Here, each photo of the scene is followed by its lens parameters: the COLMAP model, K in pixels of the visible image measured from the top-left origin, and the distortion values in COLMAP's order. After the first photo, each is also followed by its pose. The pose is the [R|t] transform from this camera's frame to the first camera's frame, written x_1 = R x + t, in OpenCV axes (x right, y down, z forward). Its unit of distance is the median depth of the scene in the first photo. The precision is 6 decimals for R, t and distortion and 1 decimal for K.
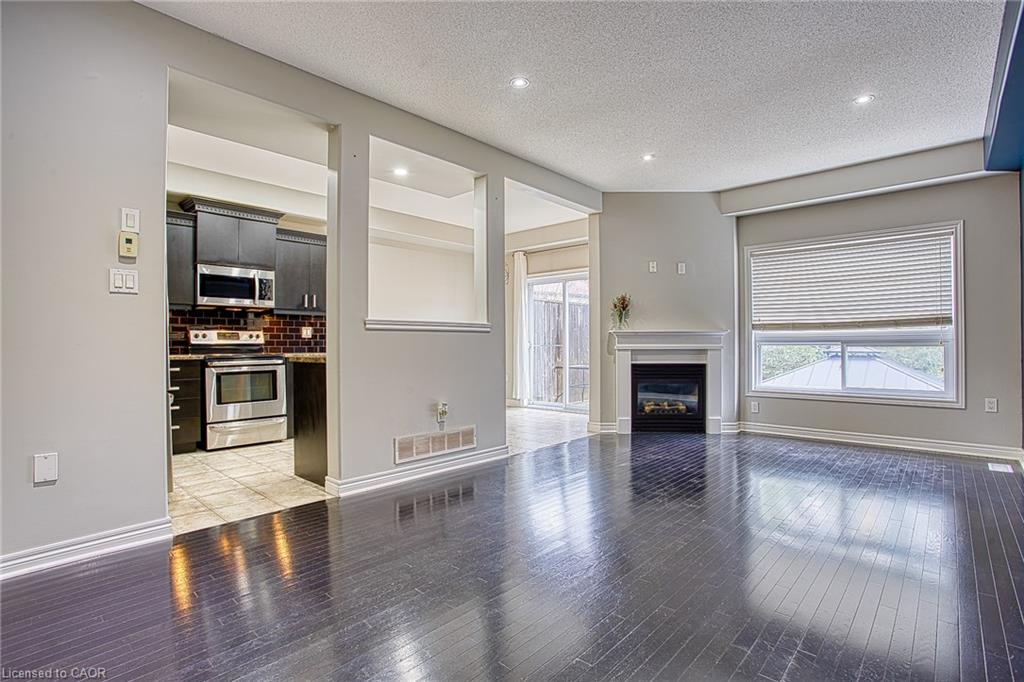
lens RADIAL K [[495.8, 0, 512.8], [0, 495.8, 342.2], [0, 0, 1]] dist [-0.000517, -0.000065]
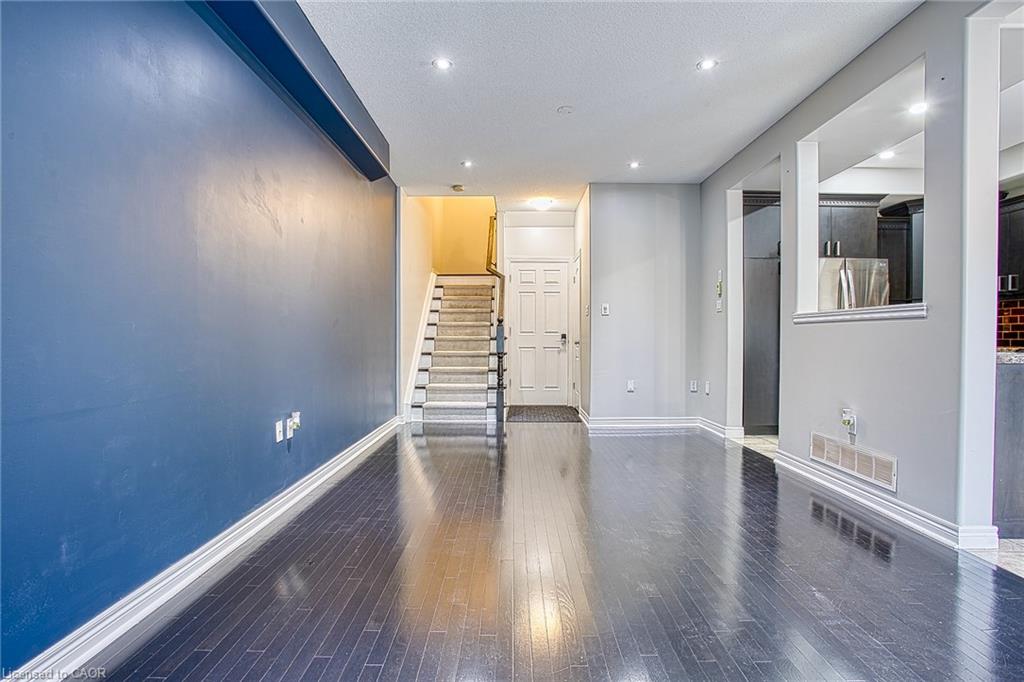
lens RADIAL K [[495.8, 0, 513.3], [0, 495.8, 340.5], [0, 0, 1]] dist [-0.000517, -0.000065]
pose [[-0.742423, 0.007219, -0.669892, 0.502452], [0.003871, 0.999971, 0.006486, 0.001482], [0.669920, 0.002222, -0.742430, 0.771472]]
